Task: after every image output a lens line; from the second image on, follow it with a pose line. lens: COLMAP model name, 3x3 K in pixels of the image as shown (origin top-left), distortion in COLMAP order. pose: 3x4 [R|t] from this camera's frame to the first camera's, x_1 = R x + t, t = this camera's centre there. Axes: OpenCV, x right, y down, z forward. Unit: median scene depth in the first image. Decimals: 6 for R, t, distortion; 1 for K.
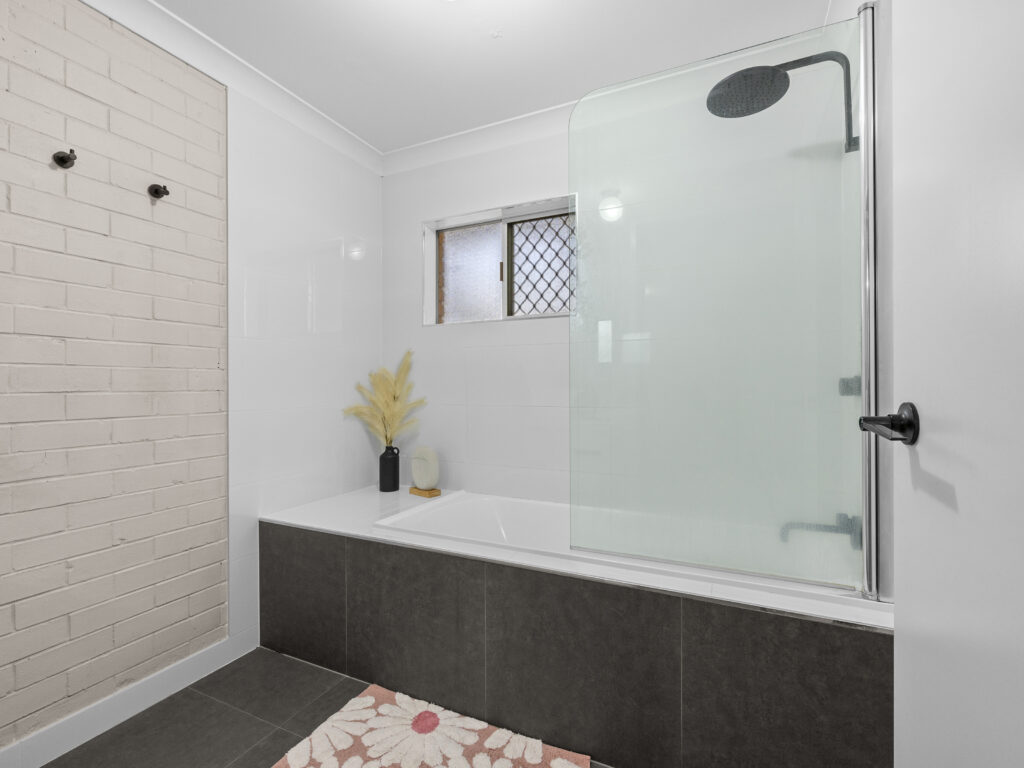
lens RADIAL K [[462.4, 0, 506.8], [0, 462.4, 384.7], [0, 0, 1]] dist [-0.002980, -0.000363]
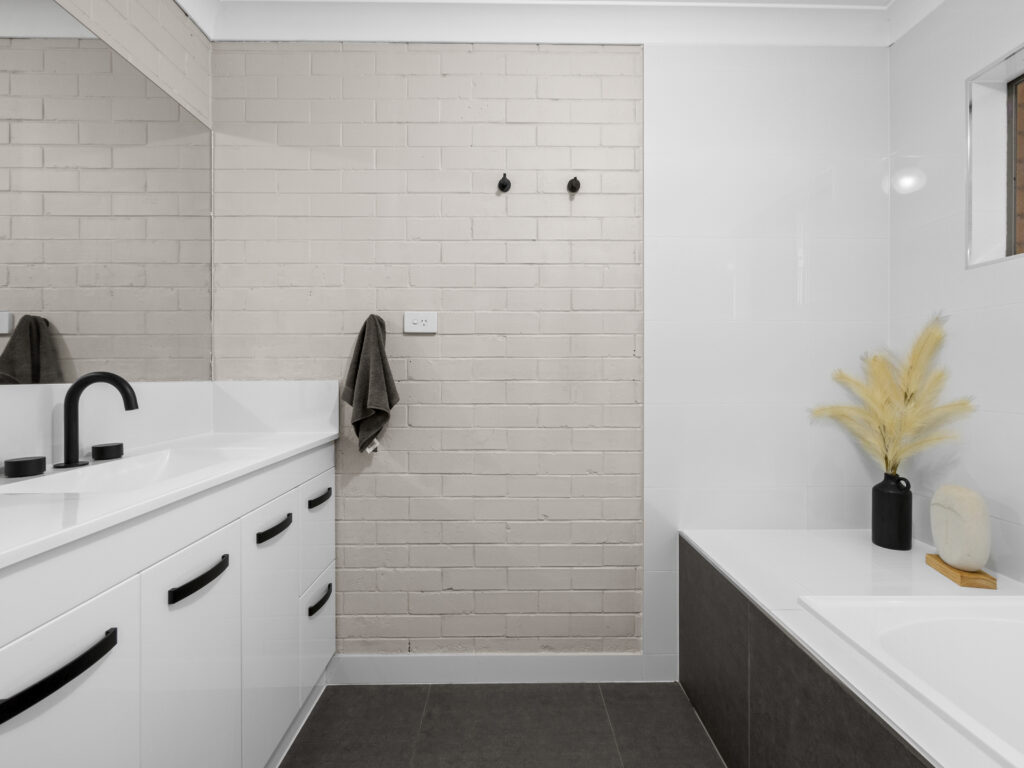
lens RADIAL K [[462.4, 0, 517.4], [0, 462.4, 374.8], [0, 0, 1]] dist [-0.002980, -0.000363]
pose [[0.452518, 0.002842, -0.891751, 0.092599], [-0.000434, 0.999996, 0.002967, -0.000712], [0.891755, -0.000956, 0.452517, 0.377089]]
